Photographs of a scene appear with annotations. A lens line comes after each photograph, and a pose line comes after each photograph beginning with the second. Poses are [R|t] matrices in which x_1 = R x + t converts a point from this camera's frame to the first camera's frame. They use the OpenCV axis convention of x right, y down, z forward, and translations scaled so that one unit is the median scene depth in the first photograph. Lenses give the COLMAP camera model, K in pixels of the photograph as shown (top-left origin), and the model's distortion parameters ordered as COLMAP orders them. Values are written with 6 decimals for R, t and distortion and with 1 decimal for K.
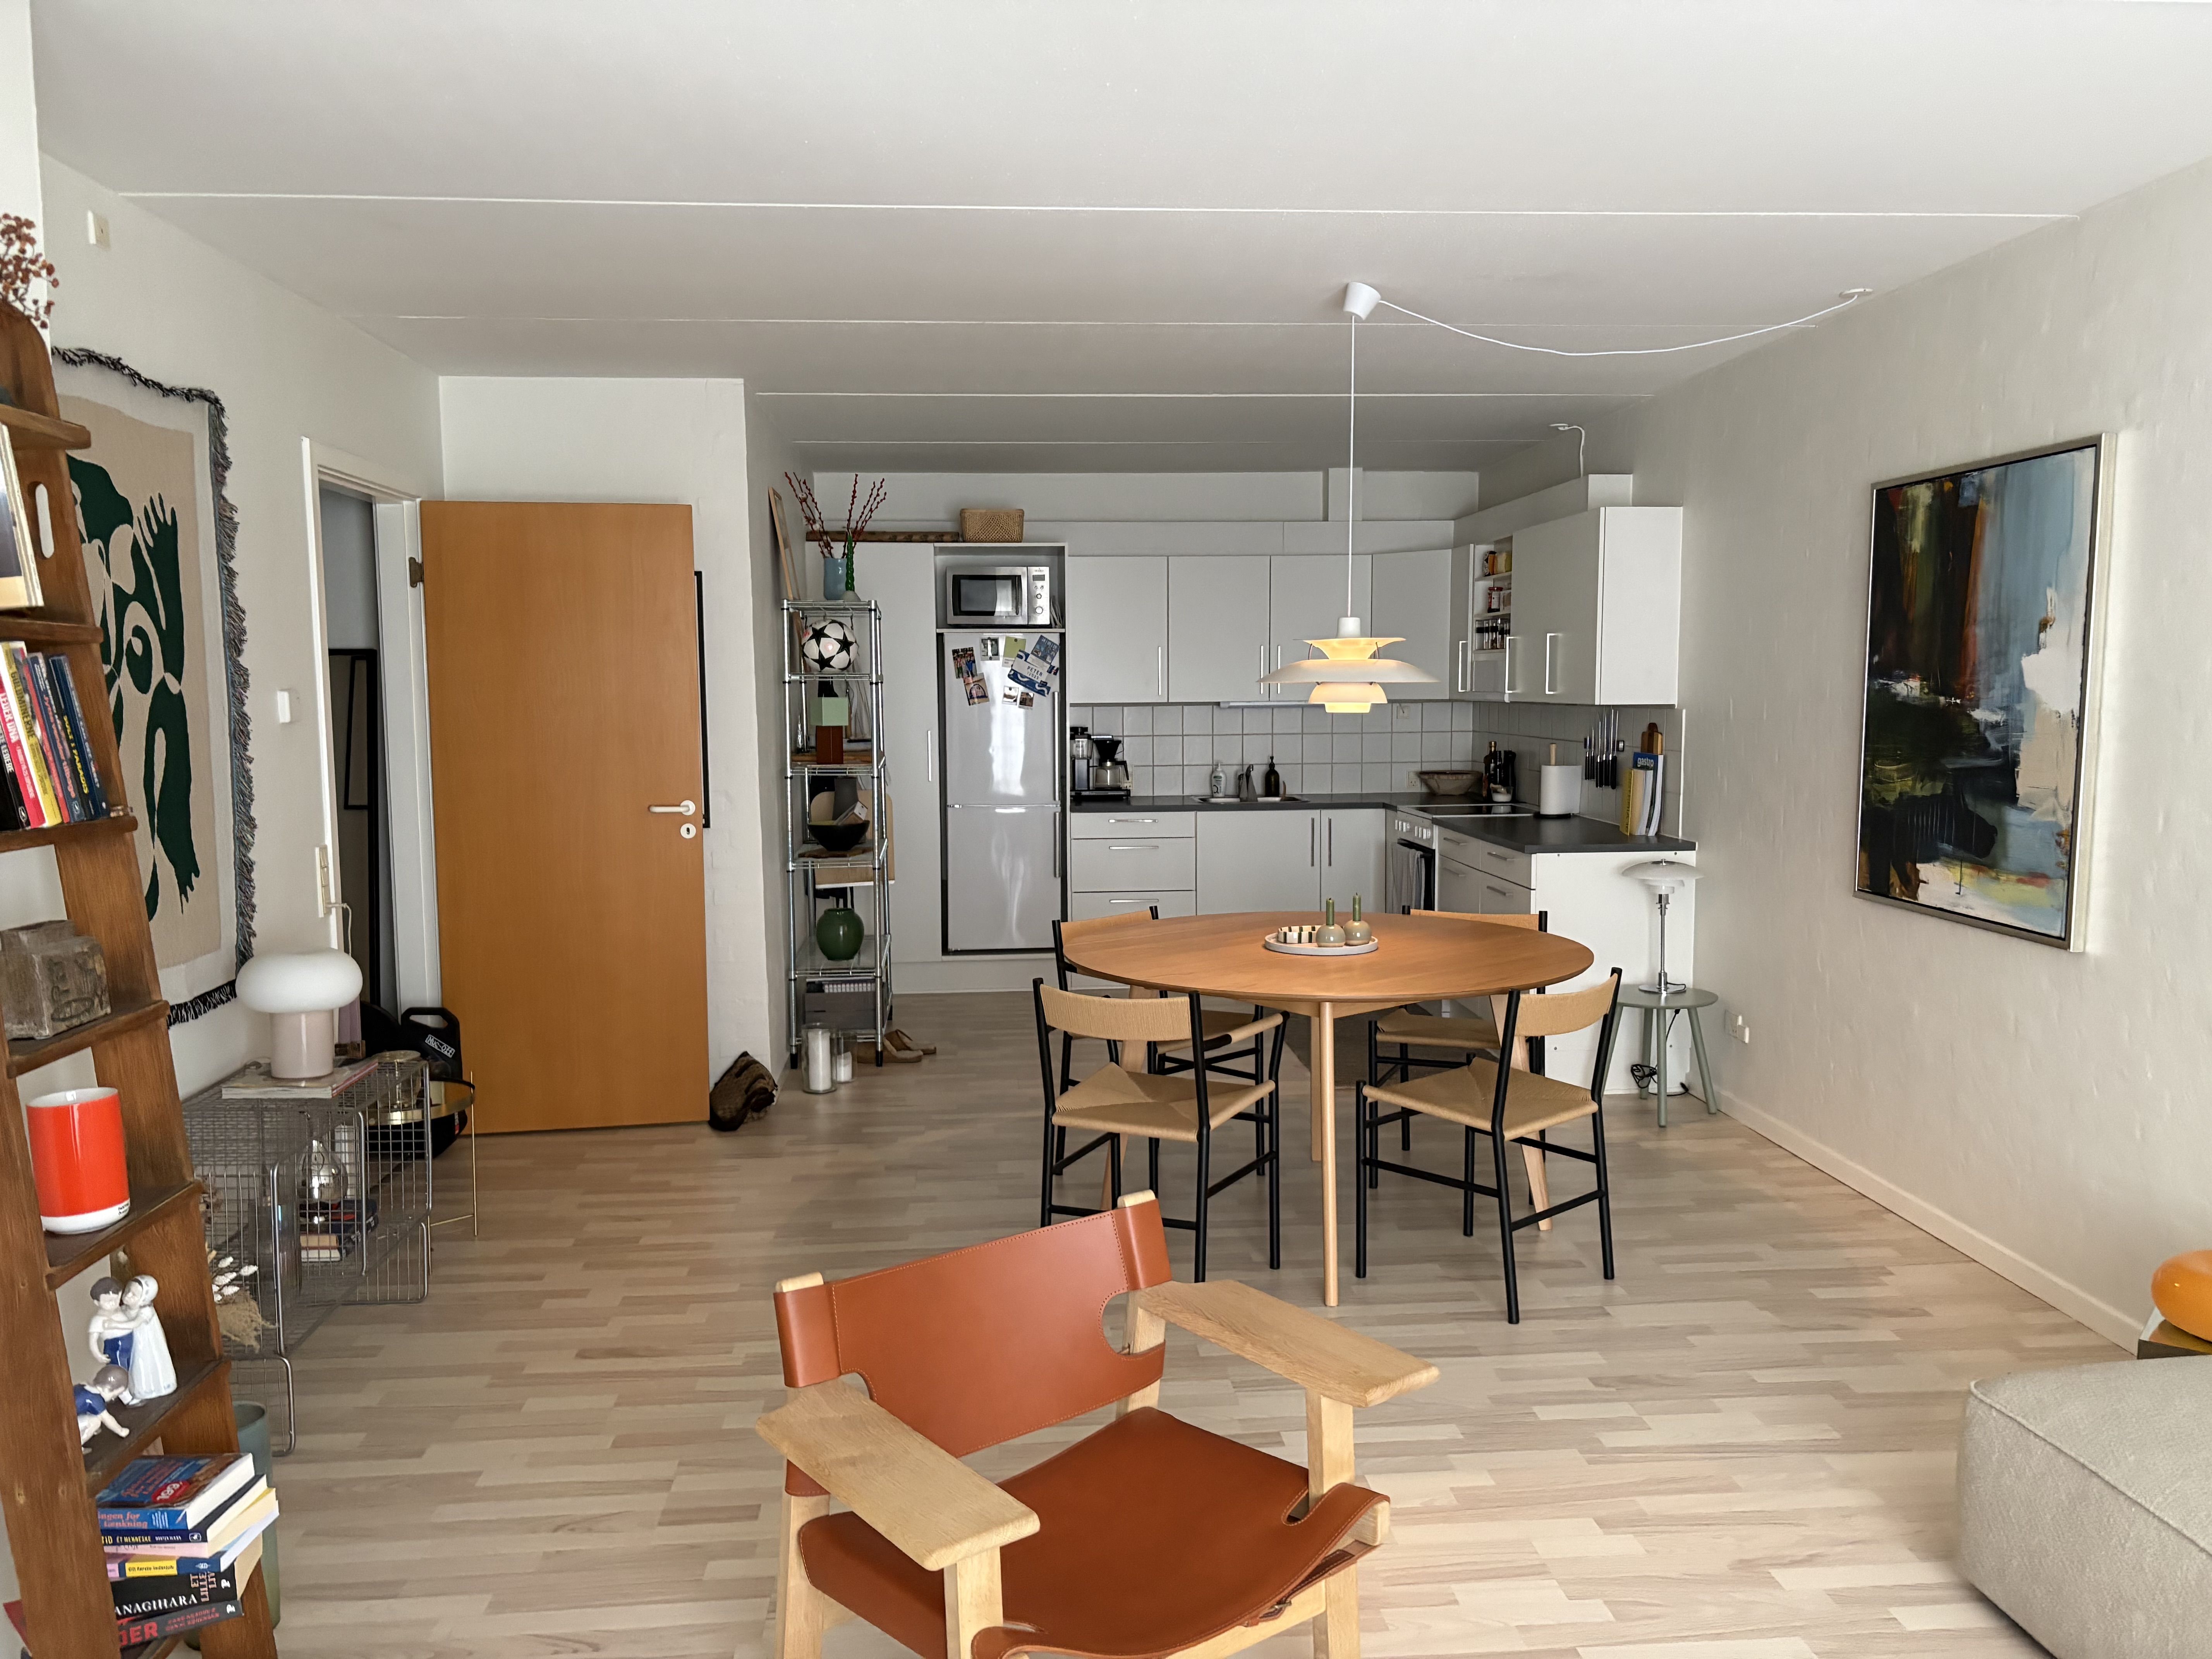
lens RADIAL K [[1685.4, 0, 1106.0], [0, 1685.4, 829.5], [0, 0, 1]] dist [0.083262, -0.000858]
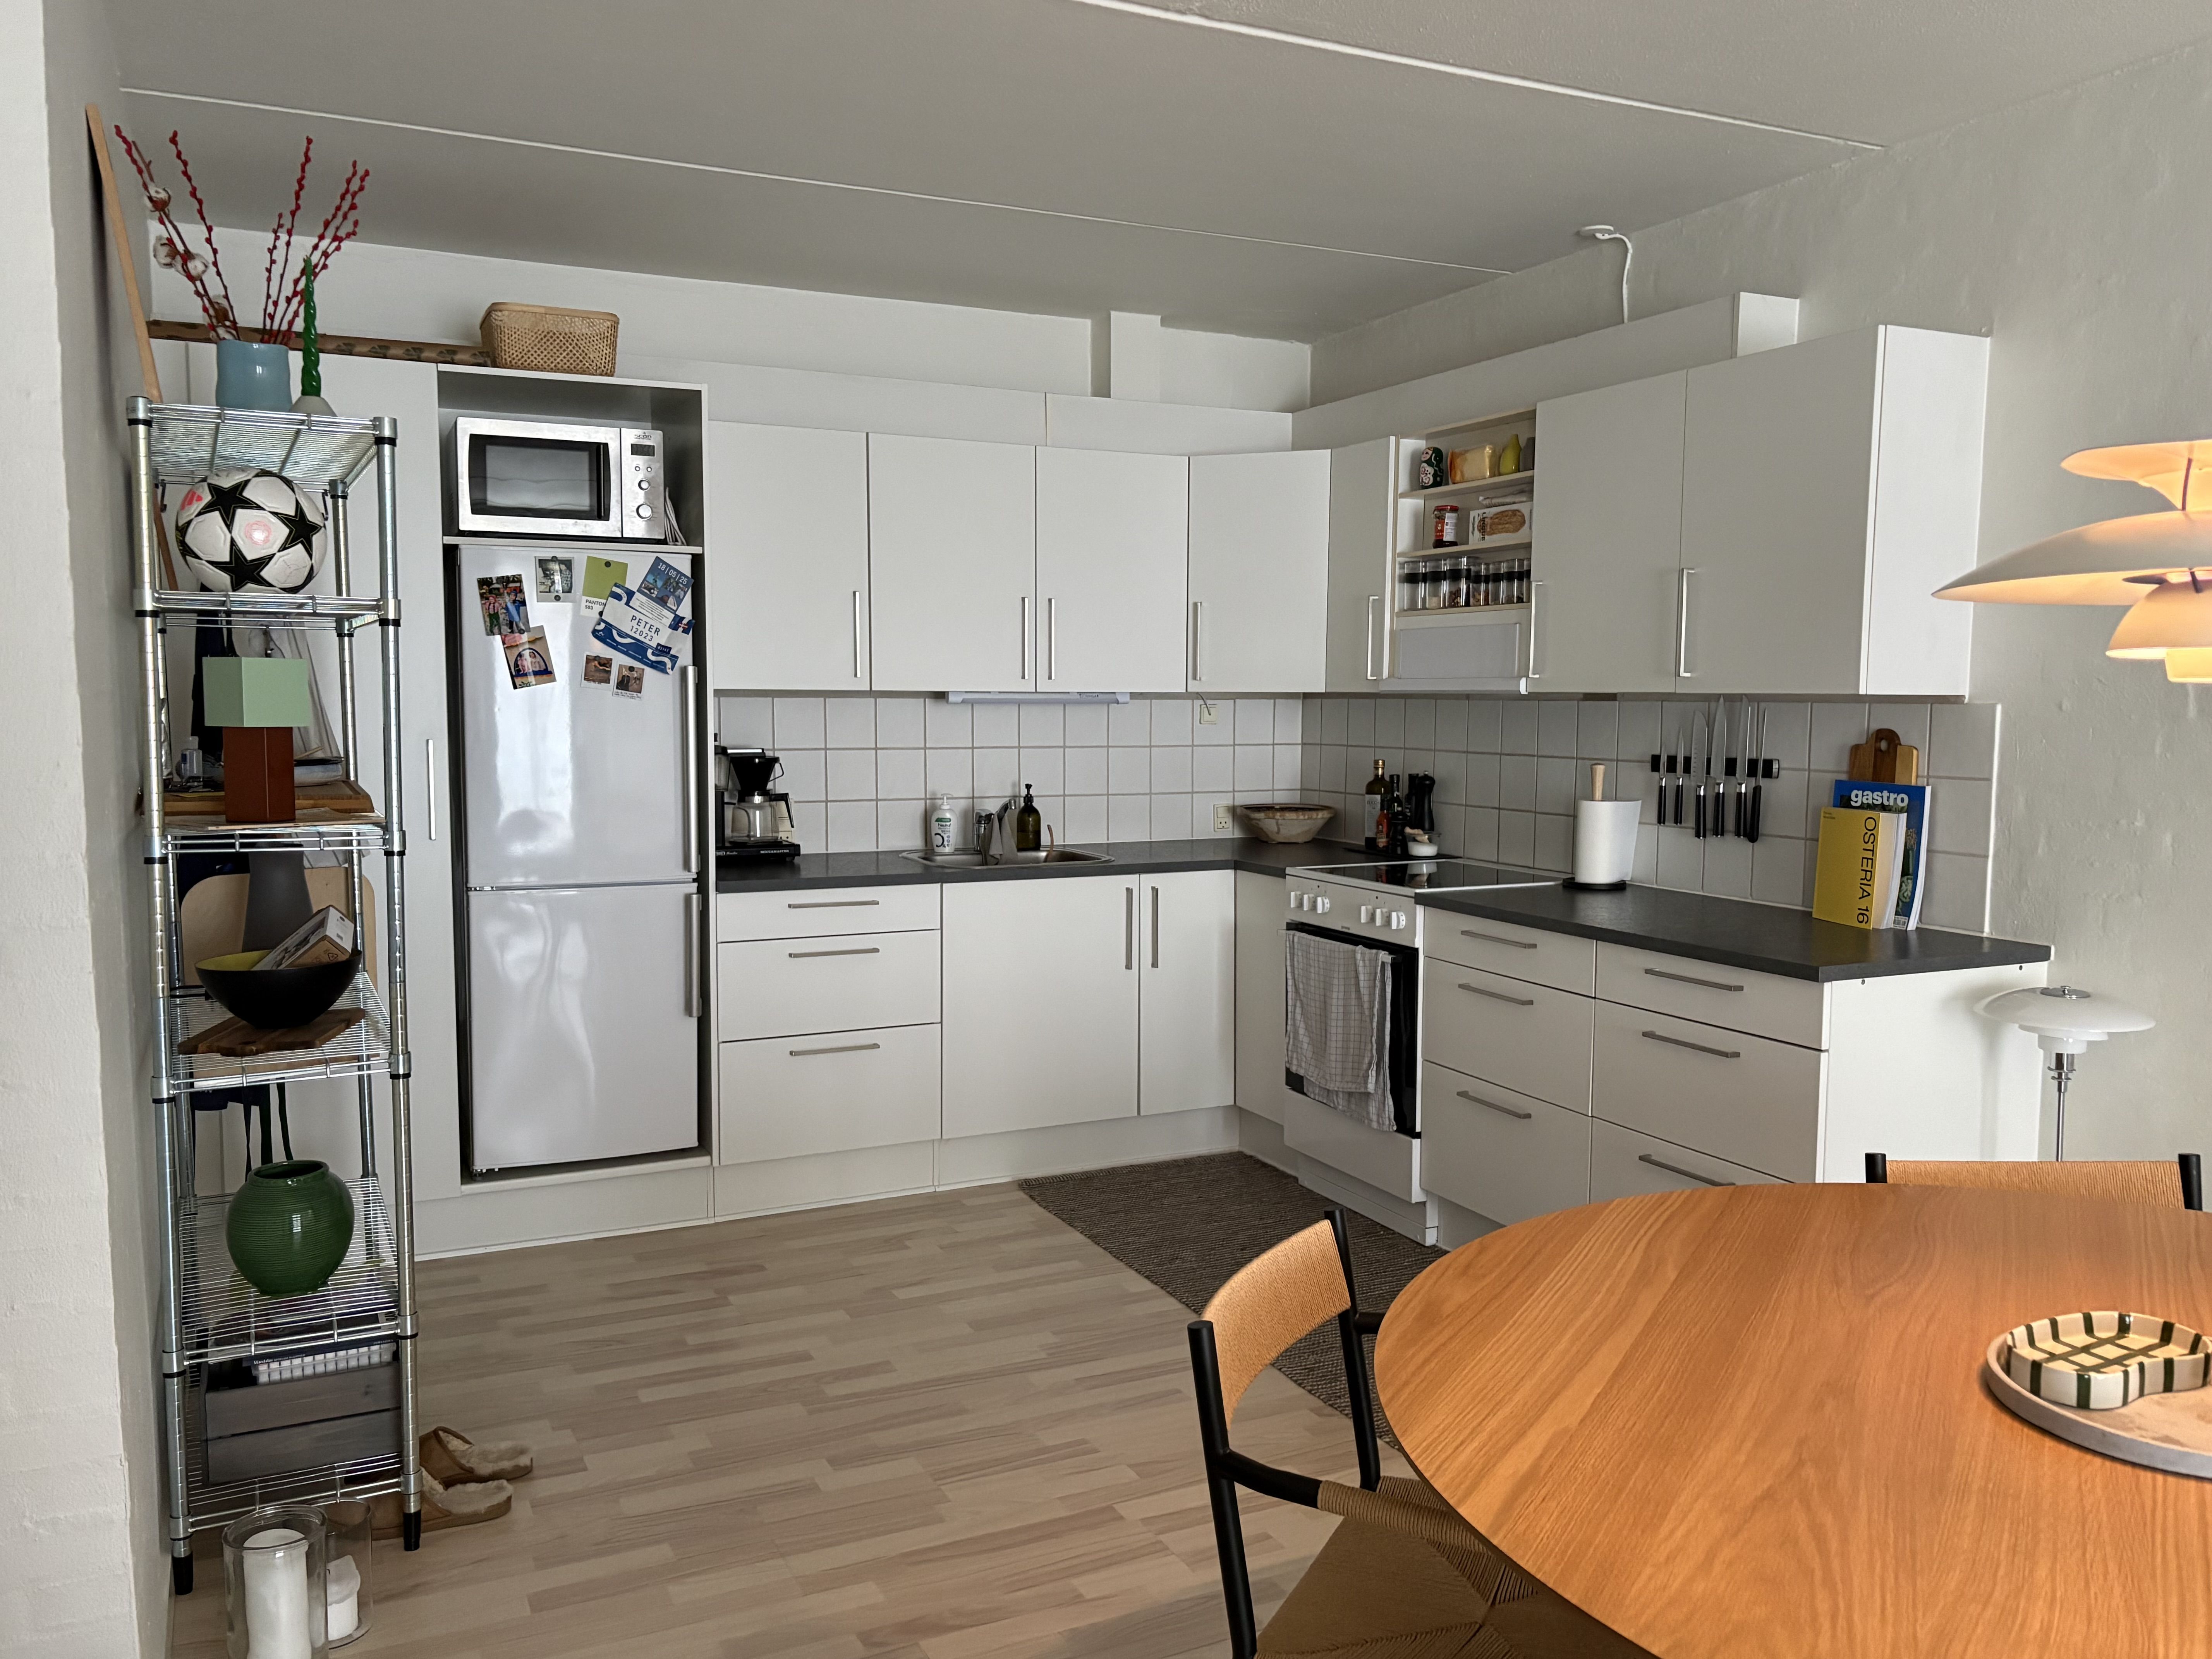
lens RADIAL K [[1718.4, 0, 1106.0], [0, 1718.4, 829.5], [0, 0, 1]] dist [0.000677, -0.000981]
pose [[0.927922, -0.016374, 0.372415, -0.109098], [0.019102, 0.999811, -0.003636, -0.026115], [-0.372285, 0.010487, 0.928059, 0.455123]]
